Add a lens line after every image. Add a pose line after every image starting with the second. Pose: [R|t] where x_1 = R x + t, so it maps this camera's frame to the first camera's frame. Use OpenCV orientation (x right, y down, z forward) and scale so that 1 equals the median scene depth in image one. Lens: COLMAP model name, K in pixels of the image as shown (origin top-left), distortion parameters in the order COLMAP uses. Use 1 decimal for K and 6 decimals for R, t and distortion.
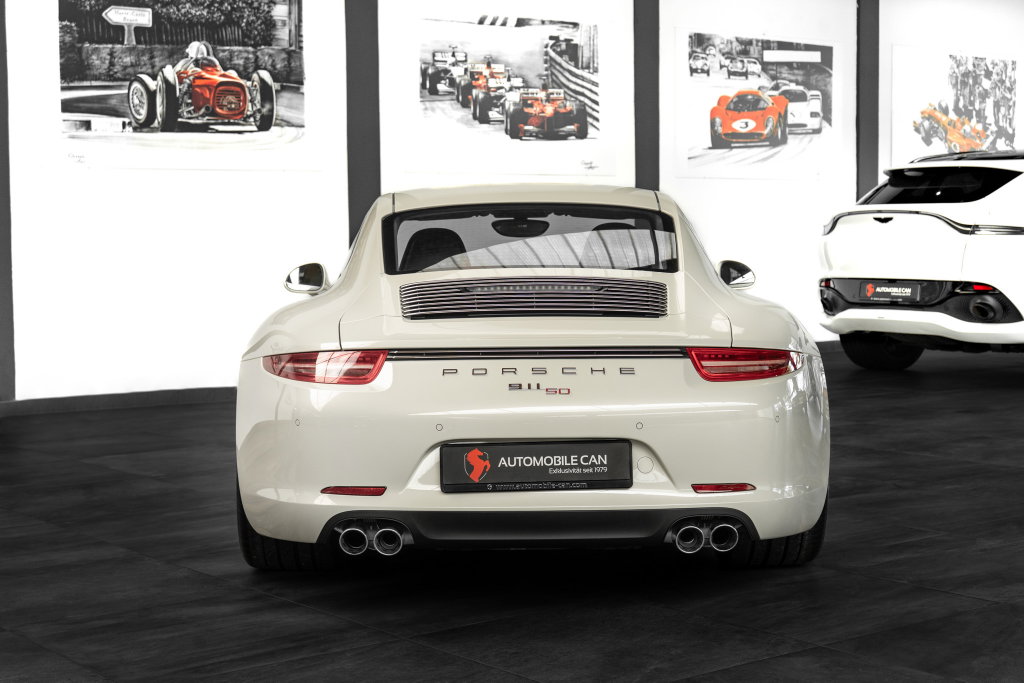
lens RADIAL K [[1681.1, 0, 512.0], [0, 1681.1, 341.5], [0, 0, 1]] dist [0.017730, -0.010728]
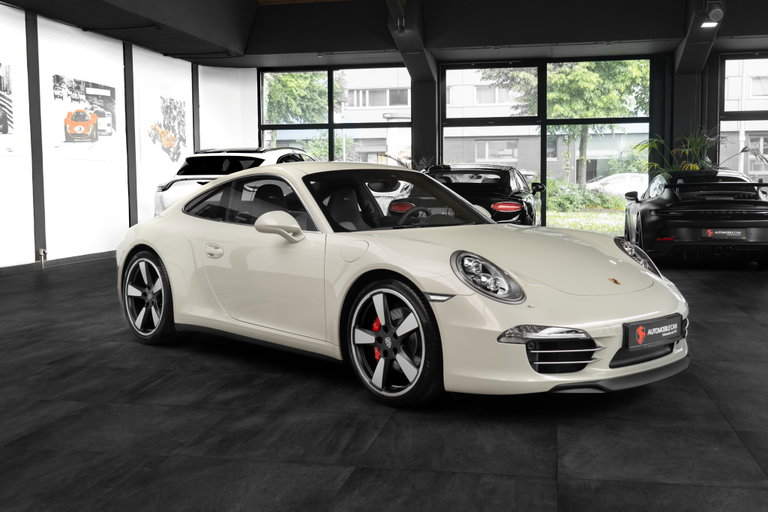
lens RADIAL K [[875.3, 0, 384.0], [0, 875.3, 256.0], [0, 0, 1]] dist [-0.002833, 0.024821]
pose [[0.759621, -0.051830, 0.648297, -0.252814], [0.045149, 0.998617, 0.026936, -0.007158], [-0.648797, 0.008809, 0.760911, 0.109820]]
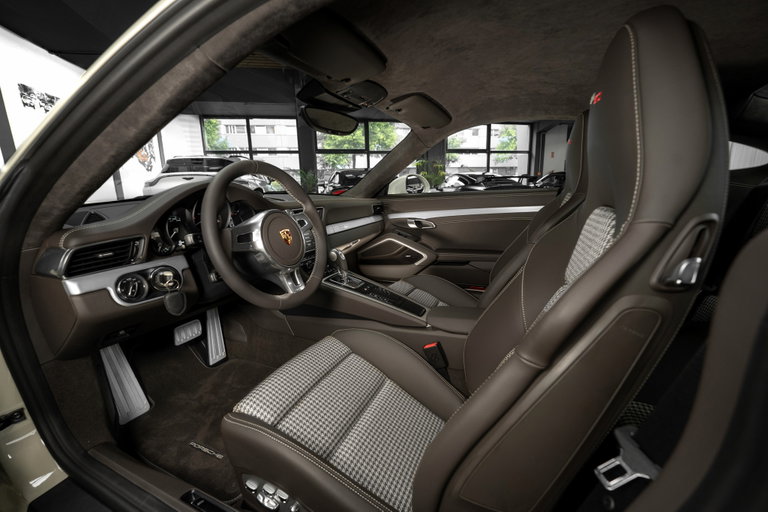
lens RADIAL K [[313.1, 0, 384.0], [0, 313.1, 256.0], [0, 0, 1]] dist [-0.033794, 0.006522]
pose [[0.414378, -0.195108, 0.888945, -0.071482], [0.081845, 0.980782, 0.177113, -0.017951], [-0.906417, -0.000636, 0.422383, 0.528523]]
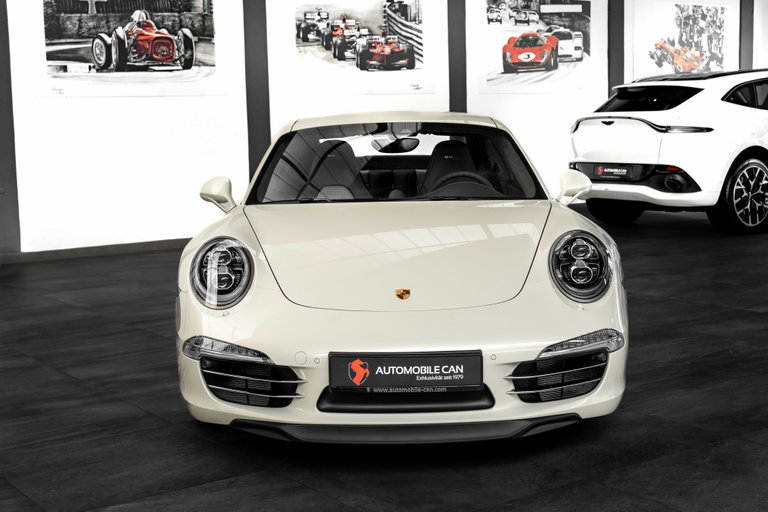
lens RADIAL K [[1134.7, 0, 384.0], [0, 1134.7, 256.0], [0, 0, 1]] dist [0.011190, 0.015455]
pose [[0.998838, -0.008428, -0.047461, 0.067242], [0.011011, 0.998457, 0.054423, -0.011600], [0.046929, -0.054883, 0.997389, -0.005698]]
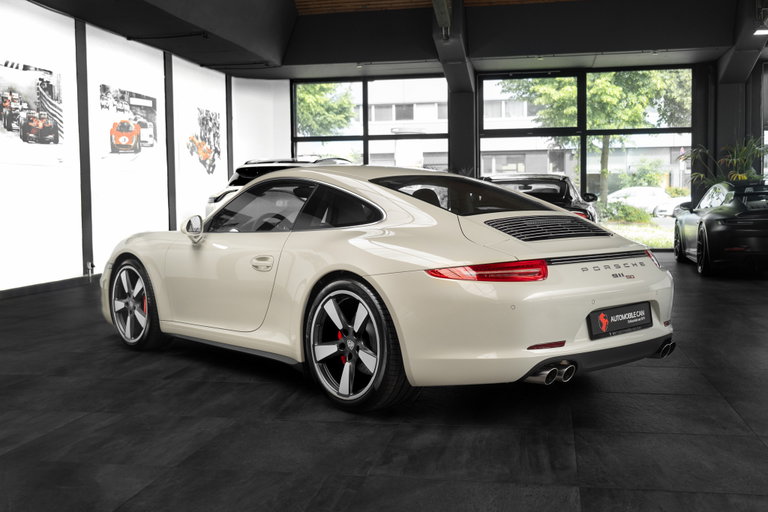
lens RADIAL K [[875.3, 0, 384.0], [0, 875.3, 256.0], [0, 0, 1]] dist [-0.002833, 0.024821]
pose [[0.753231, -0.043003, 0.656349, -0.291266], [0.049612, 0.998732, 0.008500, -0.005076], [-0.655882, 0.026160, 0.754410, 0.173947]]
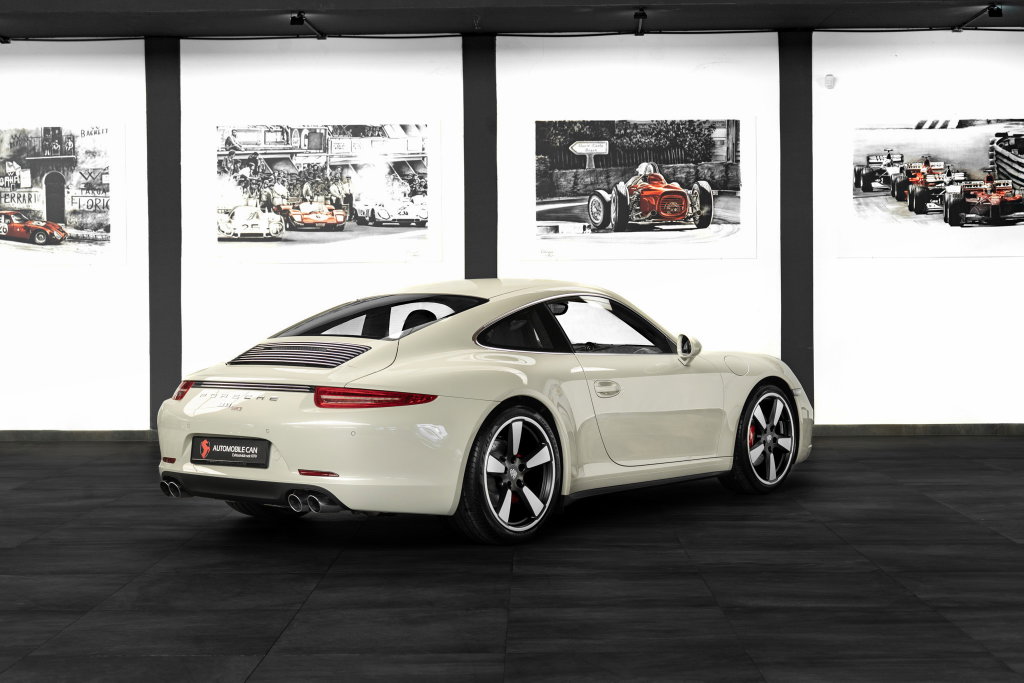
lens RADIAL K [[1633.3, 0, 512.0], [0, 1633.3, 341.5], [0, 0, 1]] dist [0.006592, 0.014681]
pose [[0.773234, 0.019598, -0.633818, 0.480873], [-0.043753, 0.998789, -0.022493, -0.004848], [0.632610, 0.045124, 0.773155, -0.039753]]
